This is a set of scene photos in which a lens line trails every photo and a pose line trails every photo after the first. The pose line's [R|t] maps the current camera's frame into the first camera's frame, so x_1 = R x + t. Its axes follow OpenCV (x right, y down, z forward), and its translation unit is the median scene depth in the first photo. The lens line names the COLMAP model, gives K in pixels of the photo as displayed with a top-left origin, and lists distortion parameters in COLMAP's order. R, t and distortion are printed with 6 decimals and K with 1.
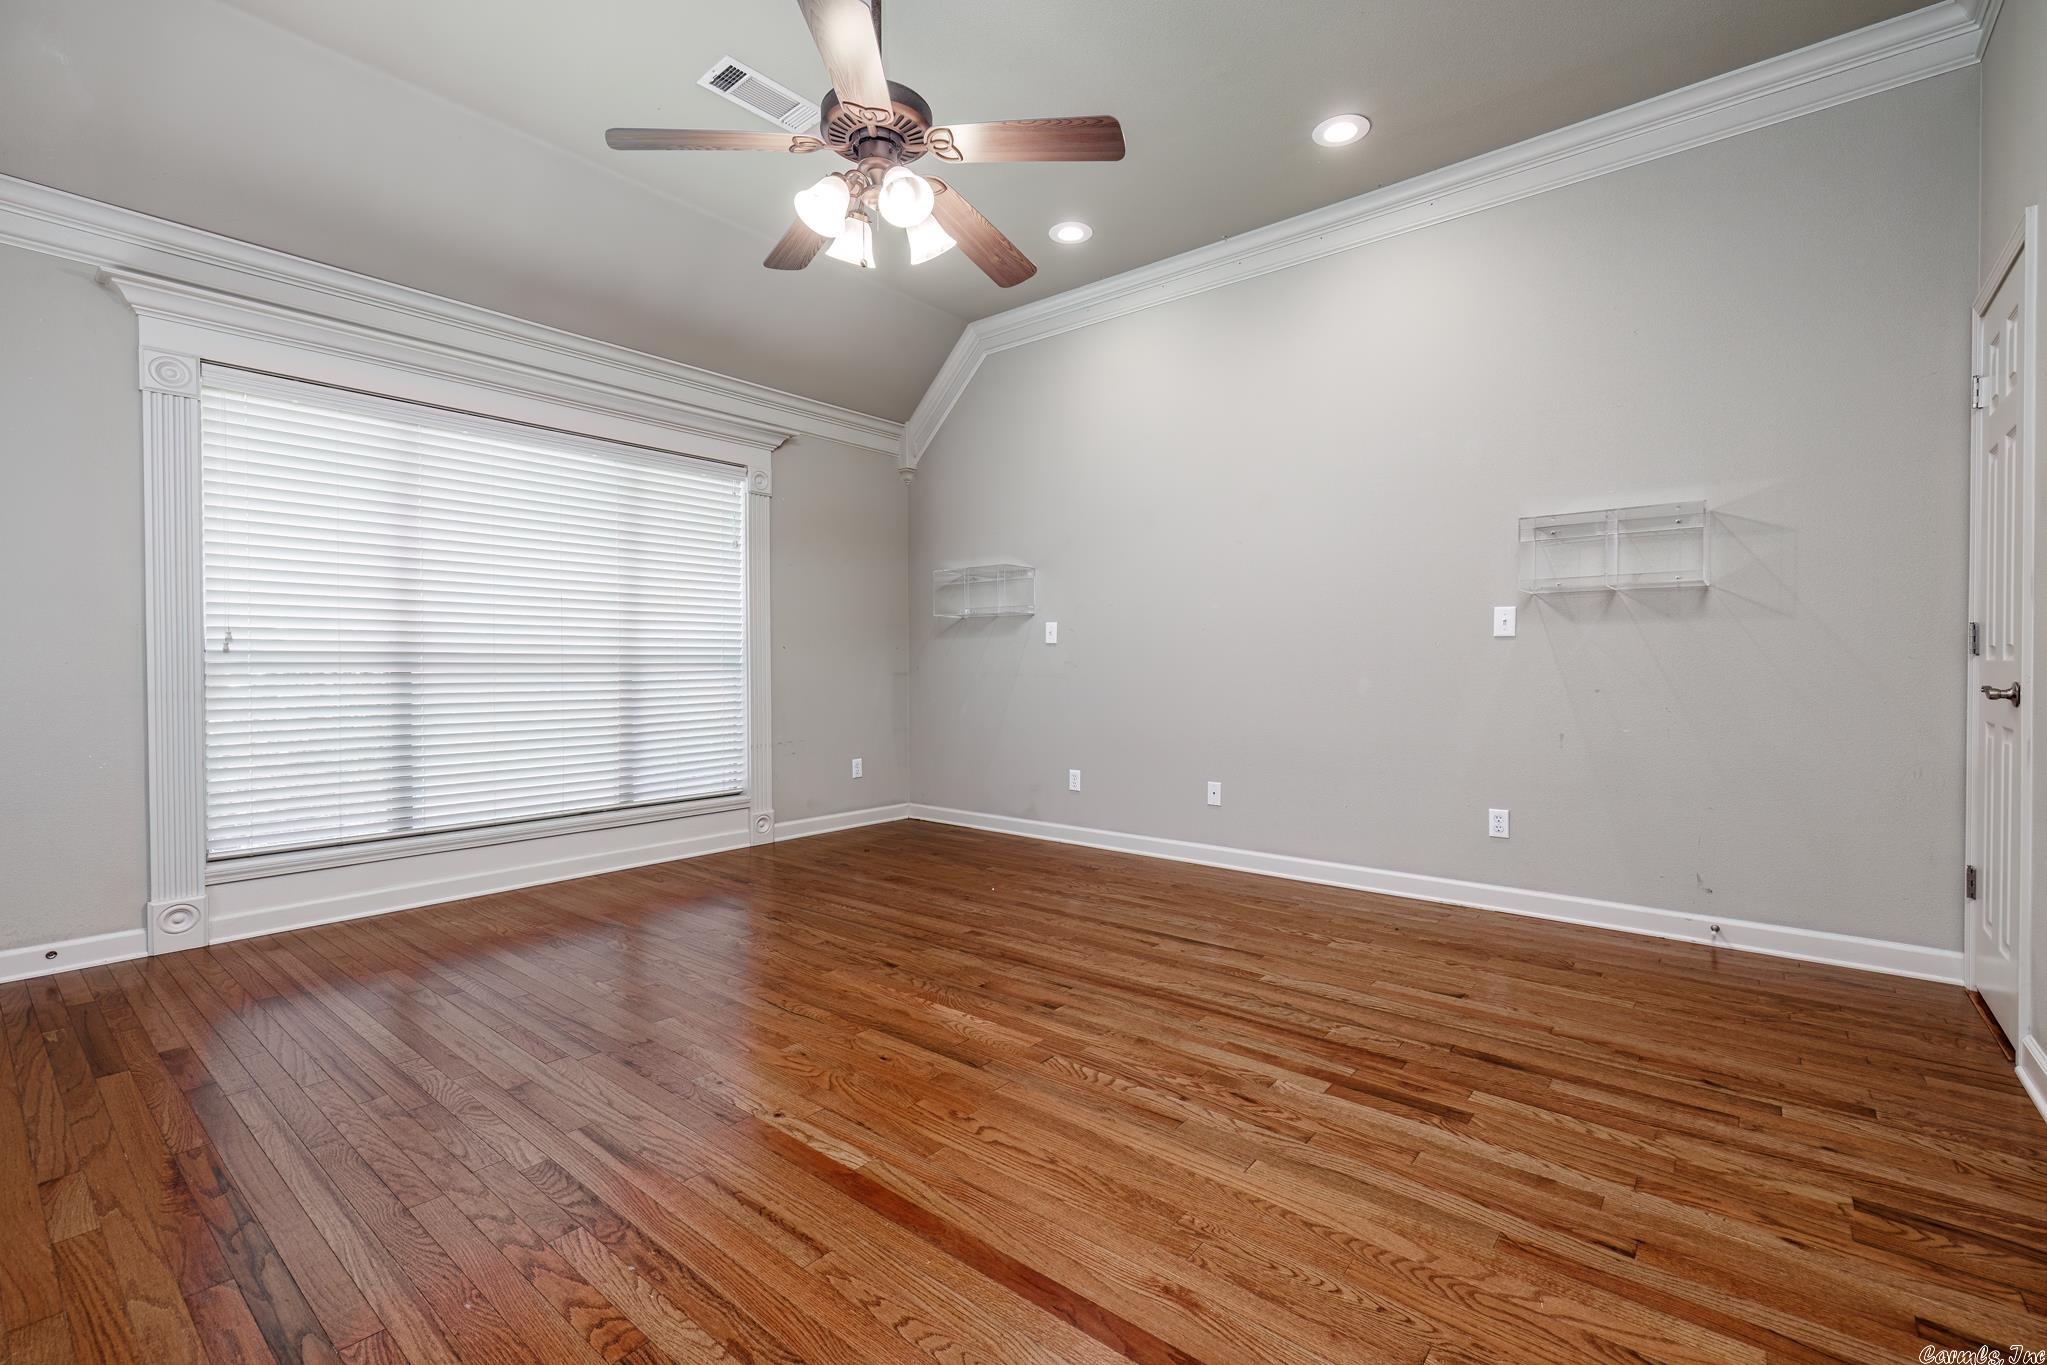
lens RADIAL K [[903.1, 0, 1024.7], [0, 903.1, 679.2], [0, 0, 1]] dist [-0.001952, -0.000299]
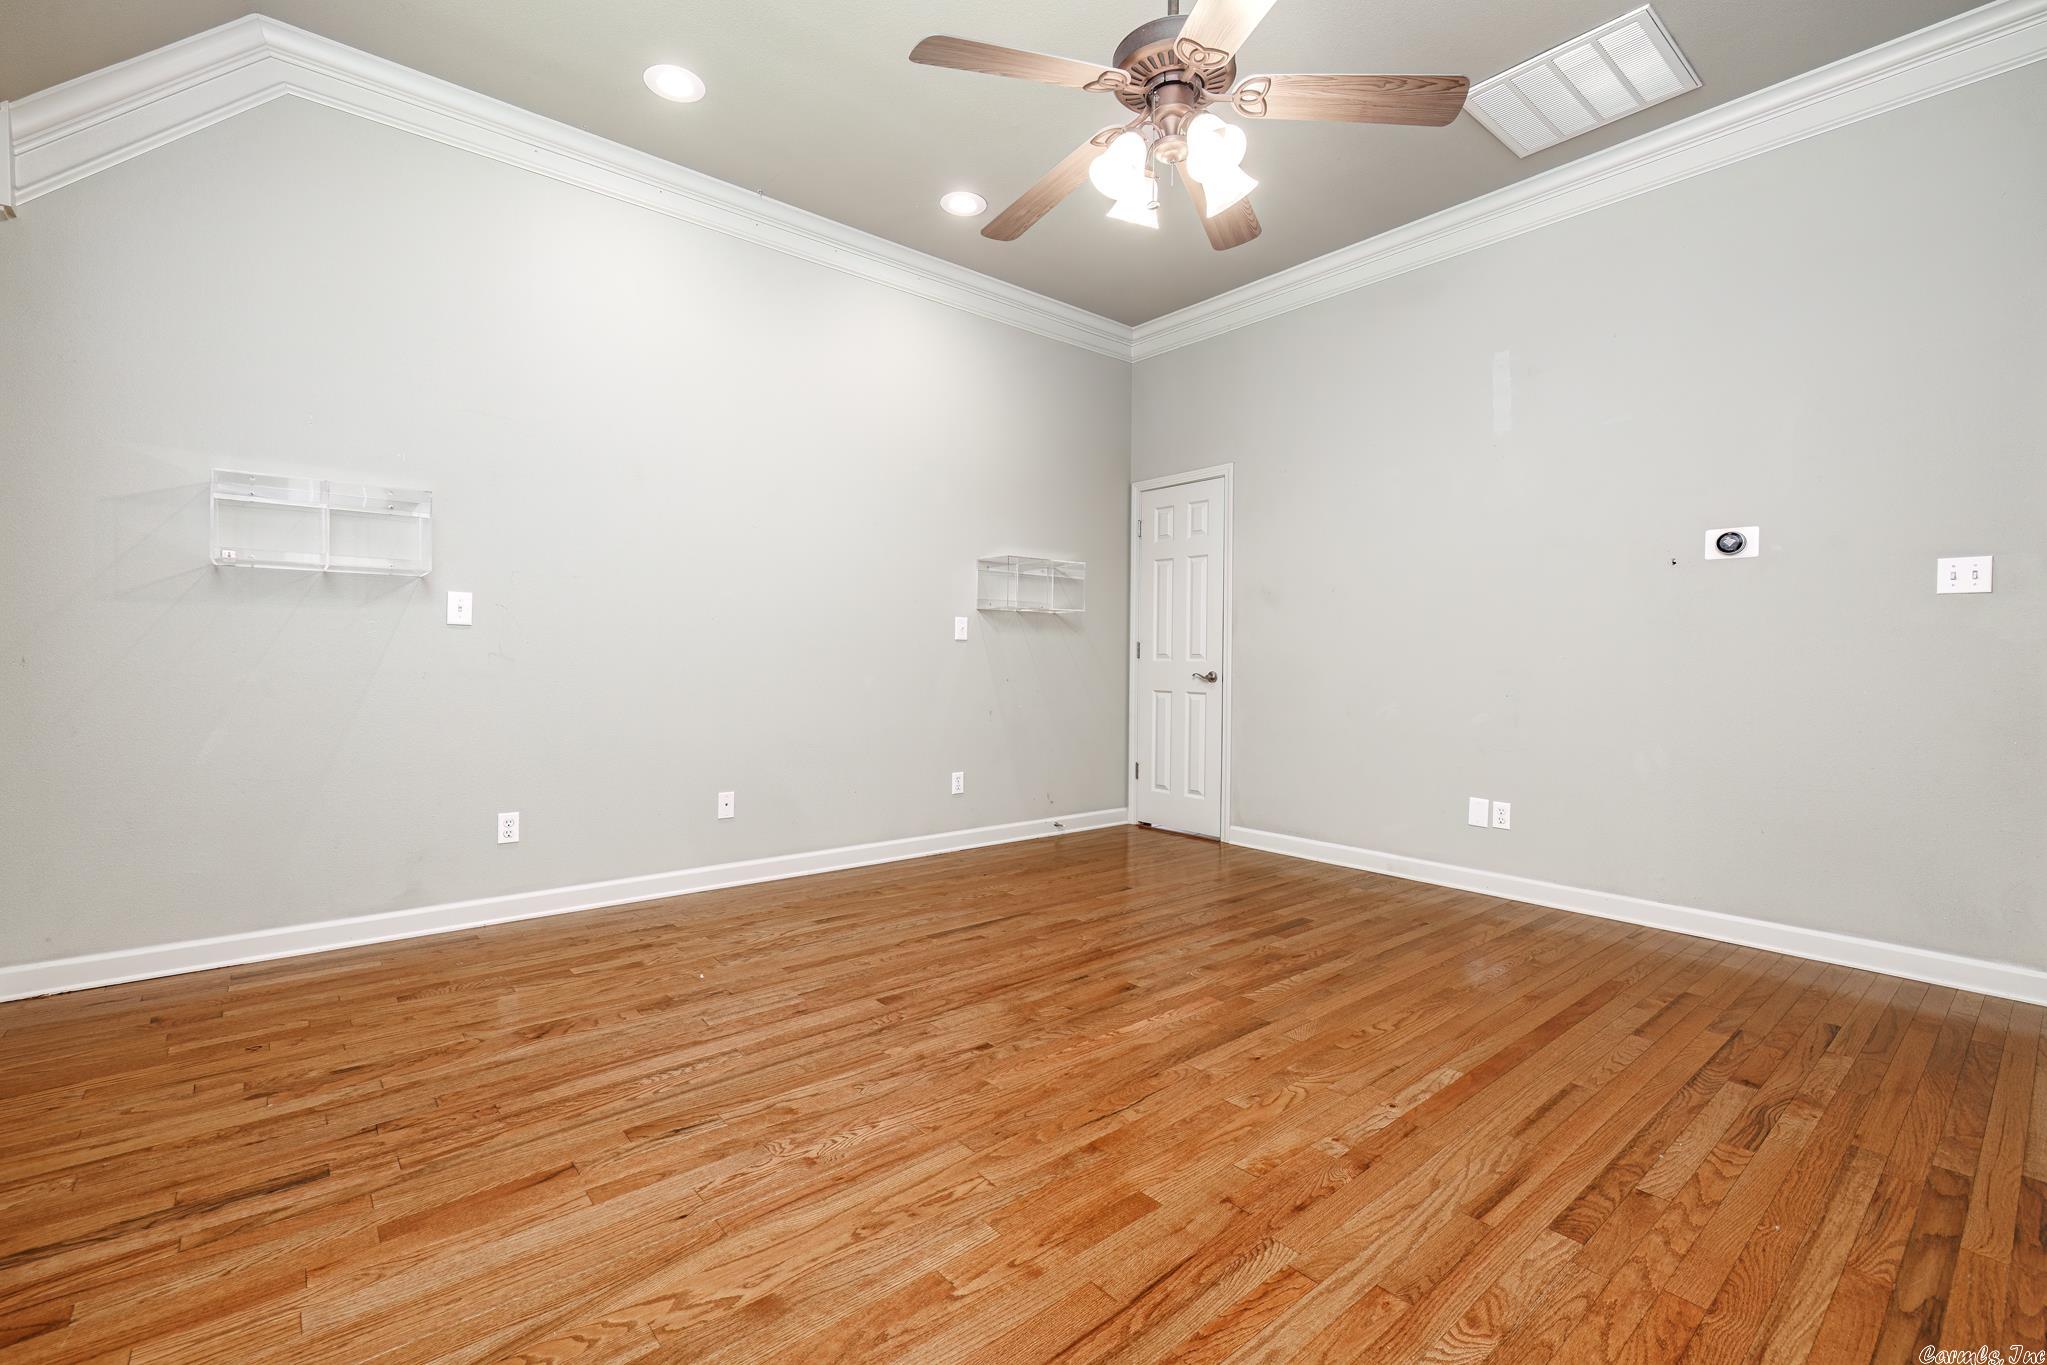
lens RADIAL K [[903.1, 0, 1024.0], [0, 903.1, 675.7], [0, 0, 1]] dist [-0.001952, -0.000299]
pose [[0.176616, -0.014291, 0.984176, -1.002090], [0.007320, 0.999886, 0.013206, -0.016405], [-0.984253, 0.004872, 0.176700, 0.912923]]
